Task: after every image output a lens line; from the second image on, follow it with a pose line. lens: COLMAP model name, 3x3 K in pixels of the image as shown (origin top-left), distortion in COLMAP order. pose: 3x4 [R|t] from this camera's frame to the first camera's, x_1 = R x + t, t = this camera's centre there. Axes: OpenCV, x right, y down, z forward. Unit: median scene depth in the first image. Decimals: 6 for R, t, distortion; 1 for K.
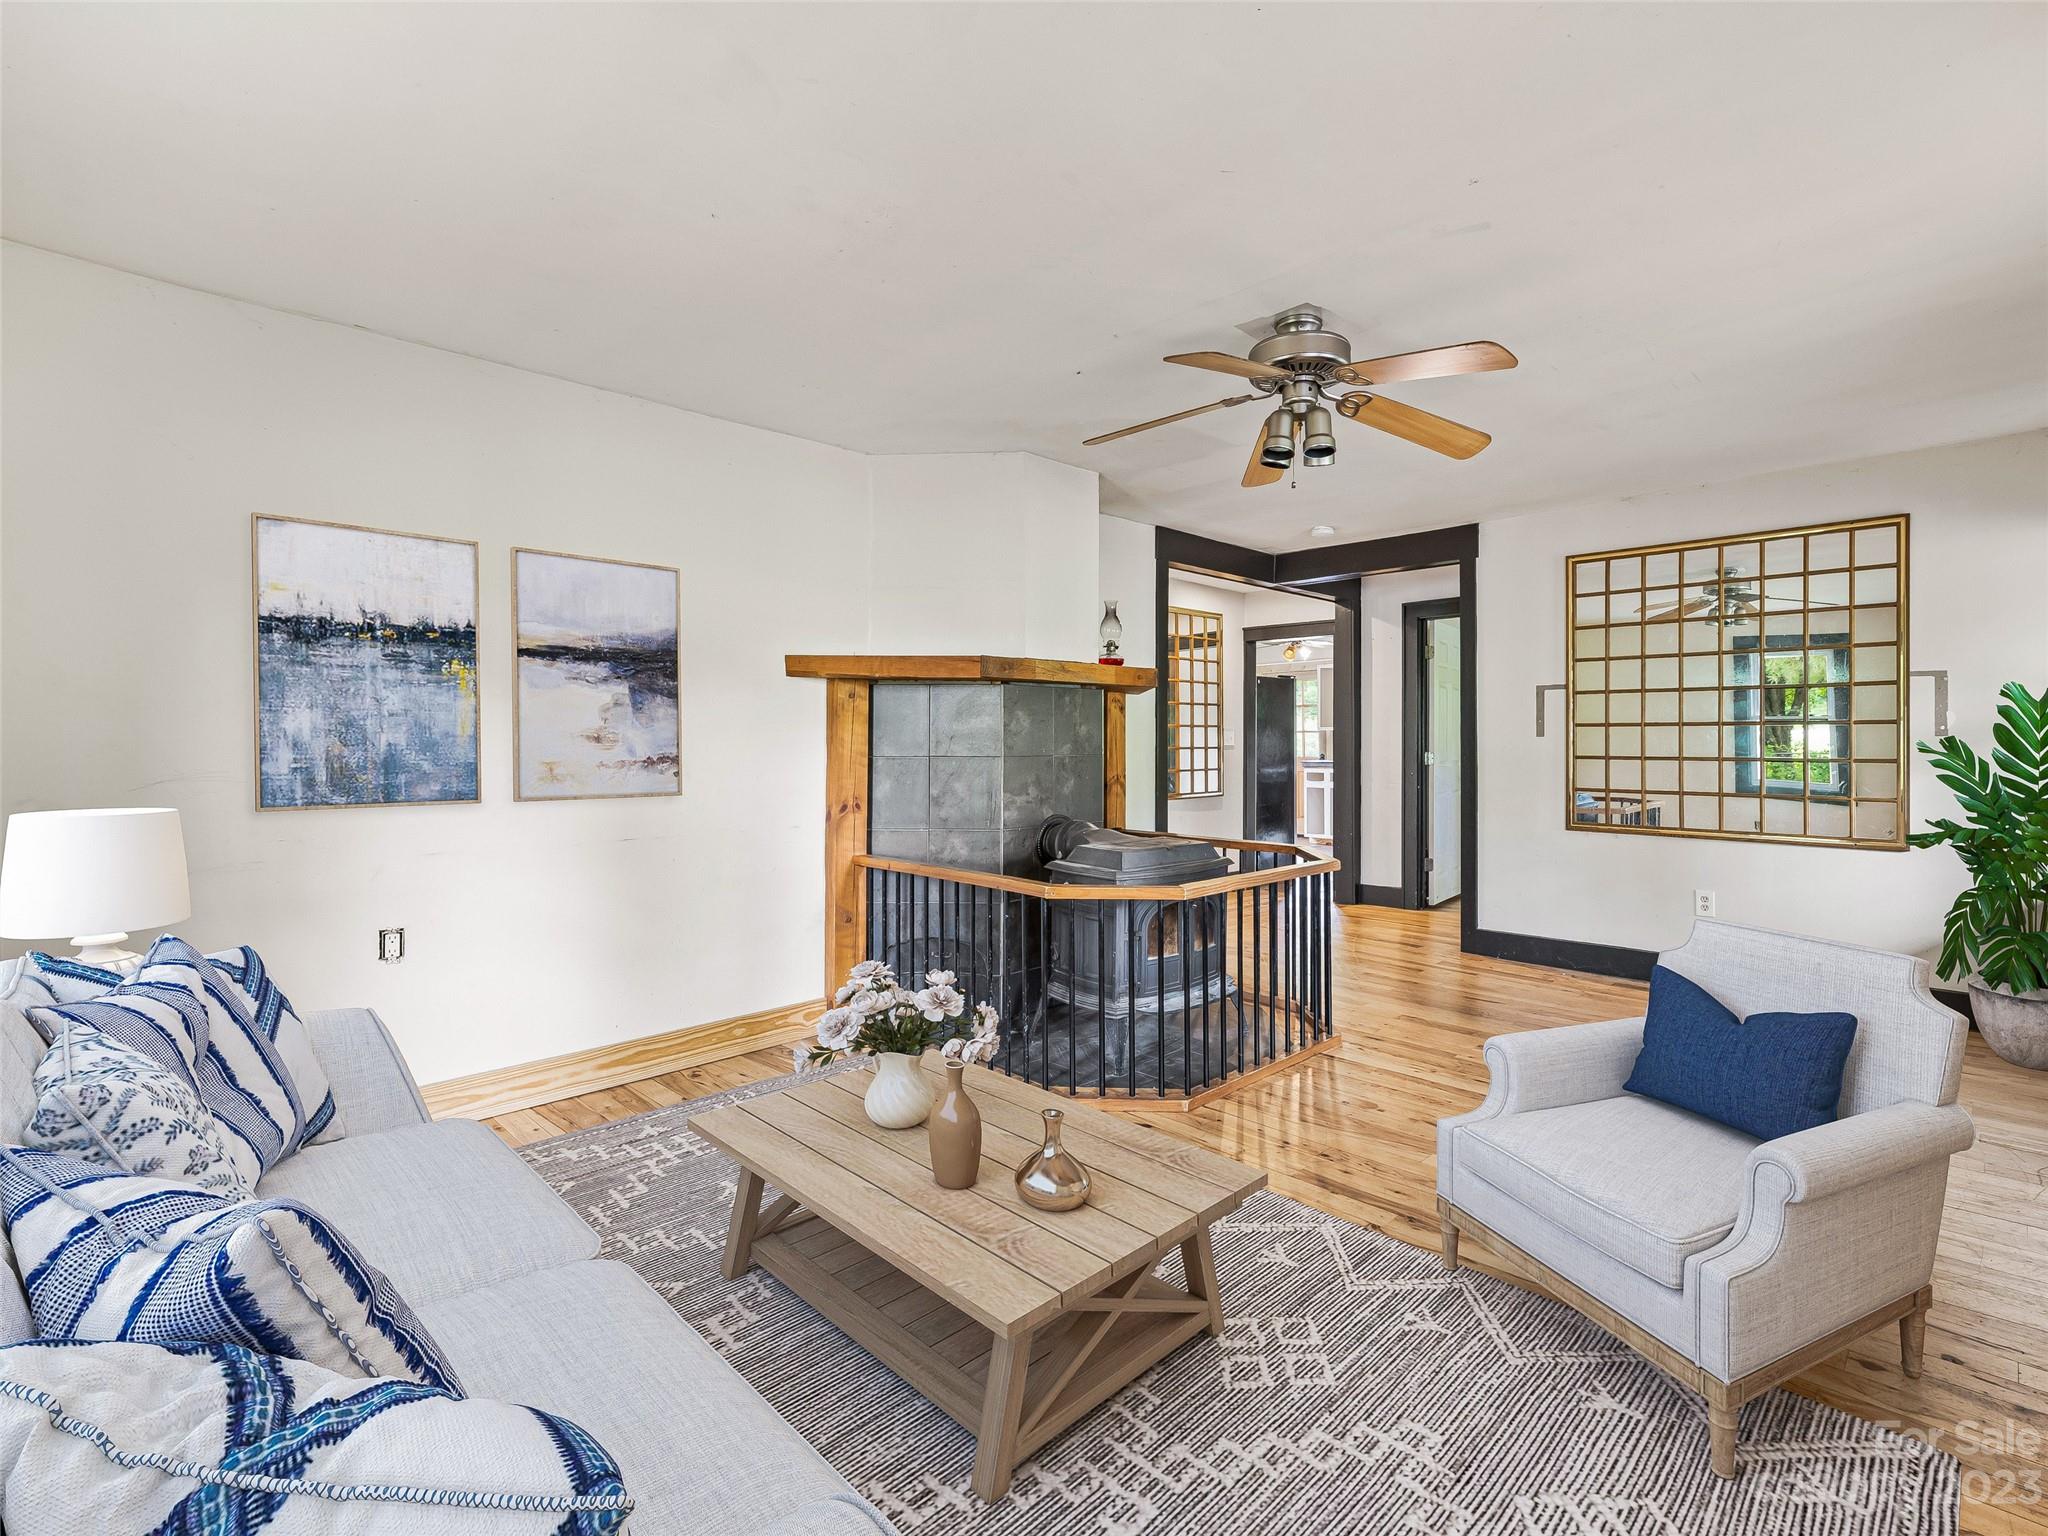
lens RADIAL K [[964.2, 0, 1058.7], [0, 964.2, 737.9], [0, 0, 1]] dist [0.000669, 0.000086]
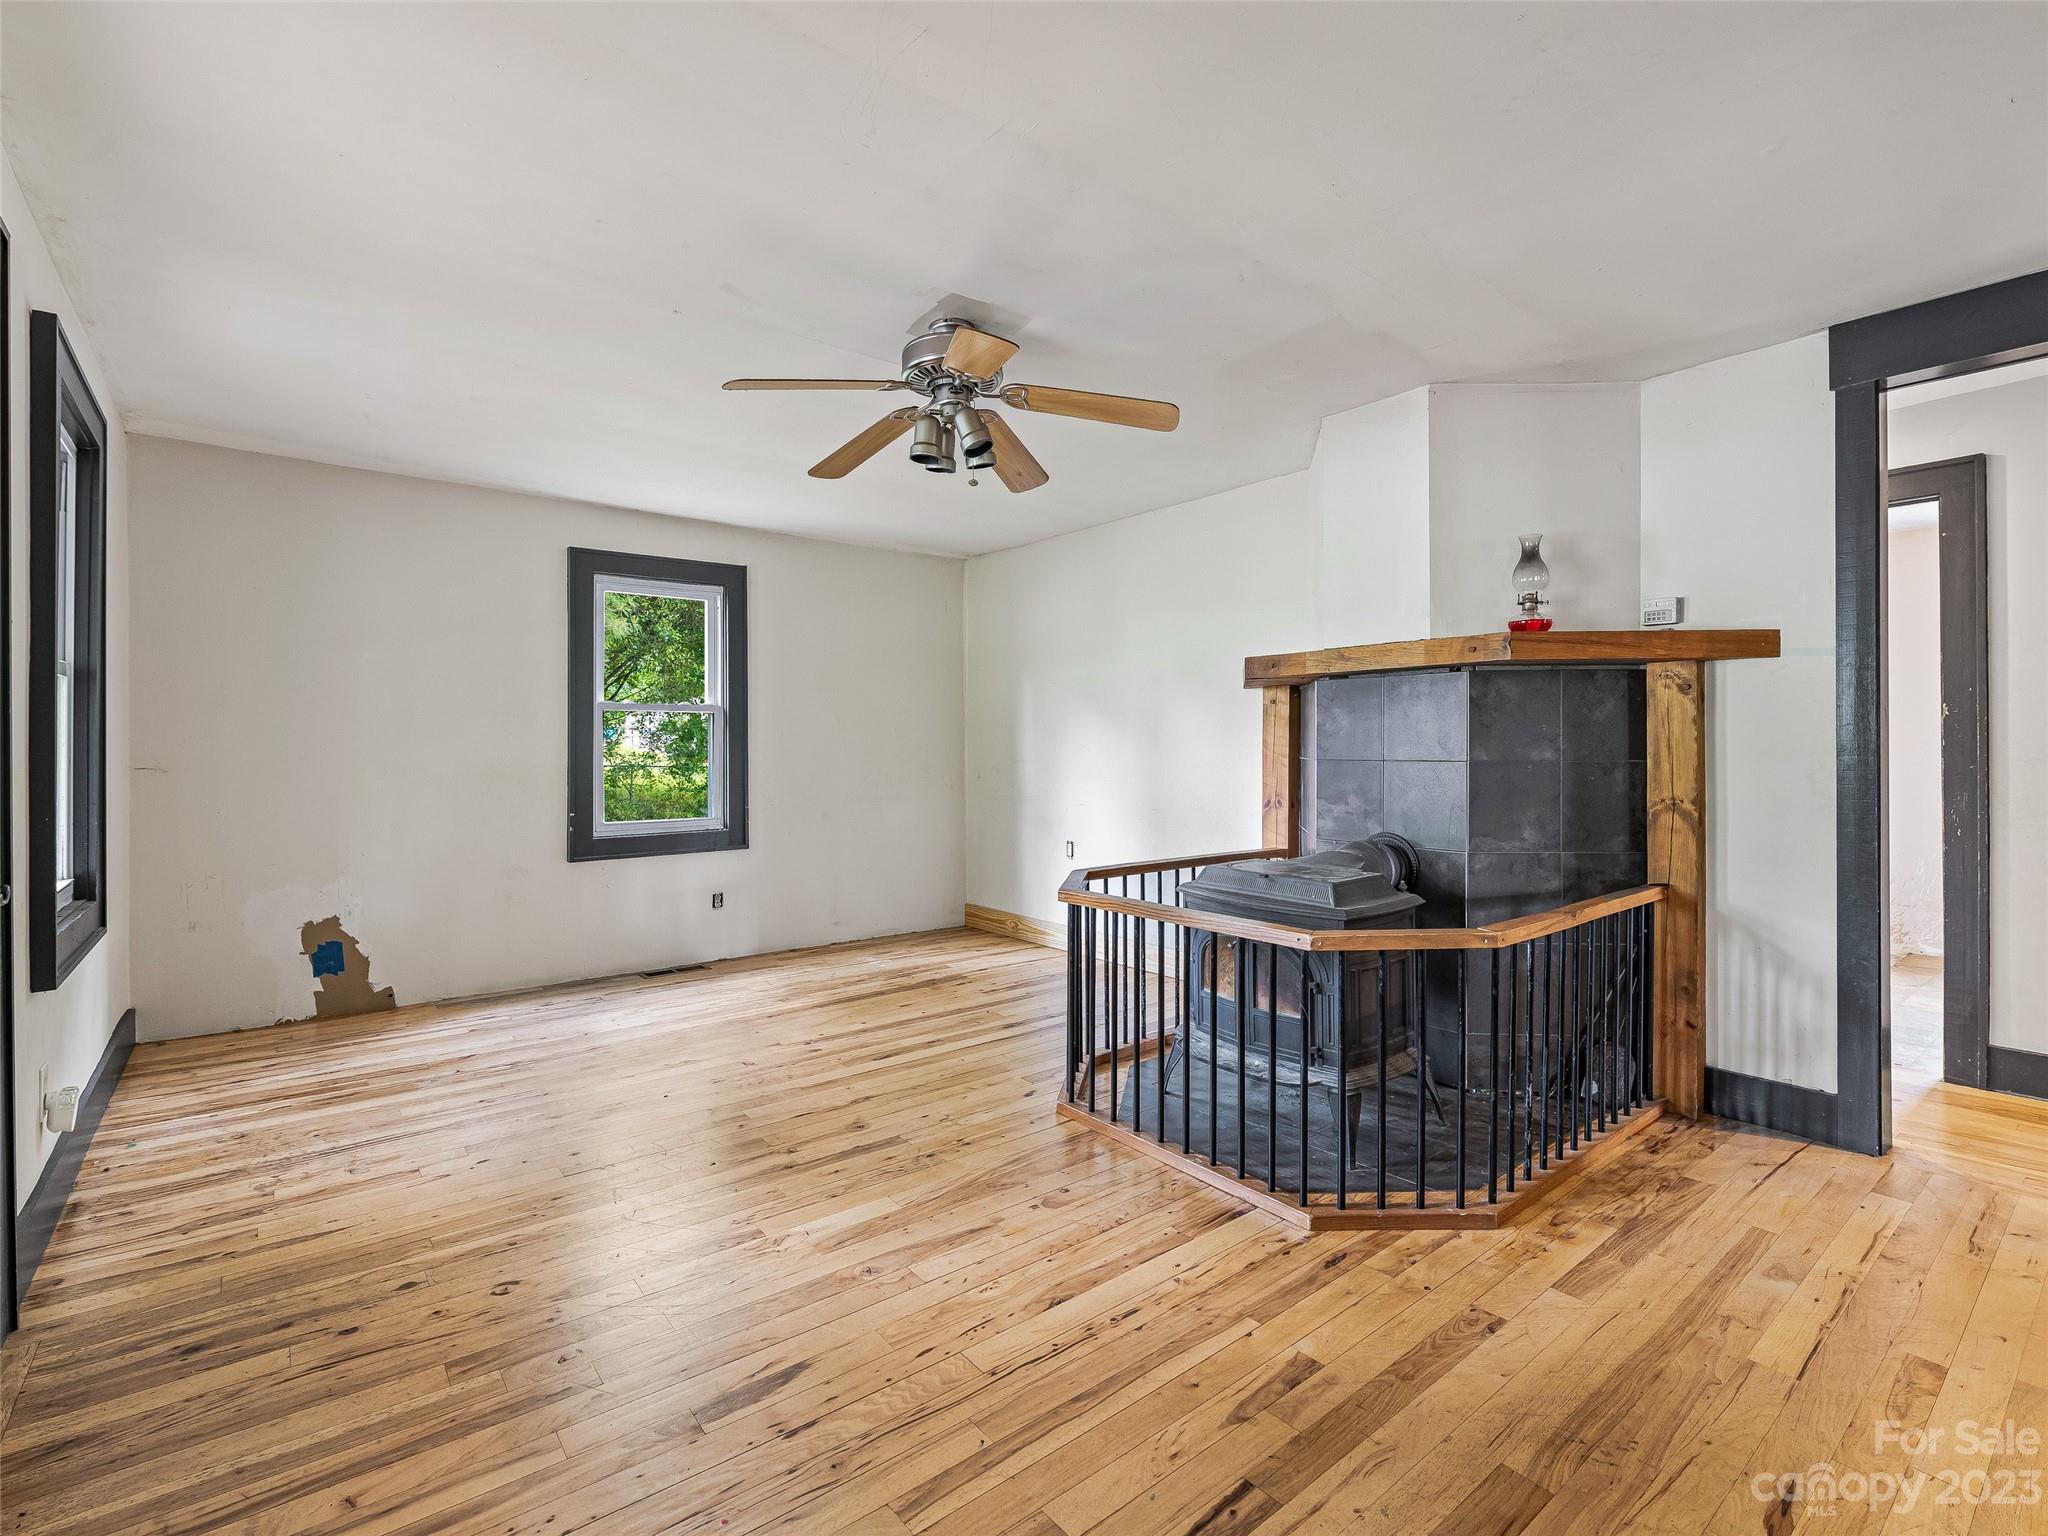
lens RADIAL K [[964.2, 0, 1058.7], [0, 964.2, 737.9], [0, 0, 1]] dist [0.000669, 0.000086]
pose [[-0.087105, 0.002310, -0.996196, 0.850687], [0.000791, 0.999997, 0.002249, -0.002617], [0.996199, -0.000592, -0.087107, 0.822749]]
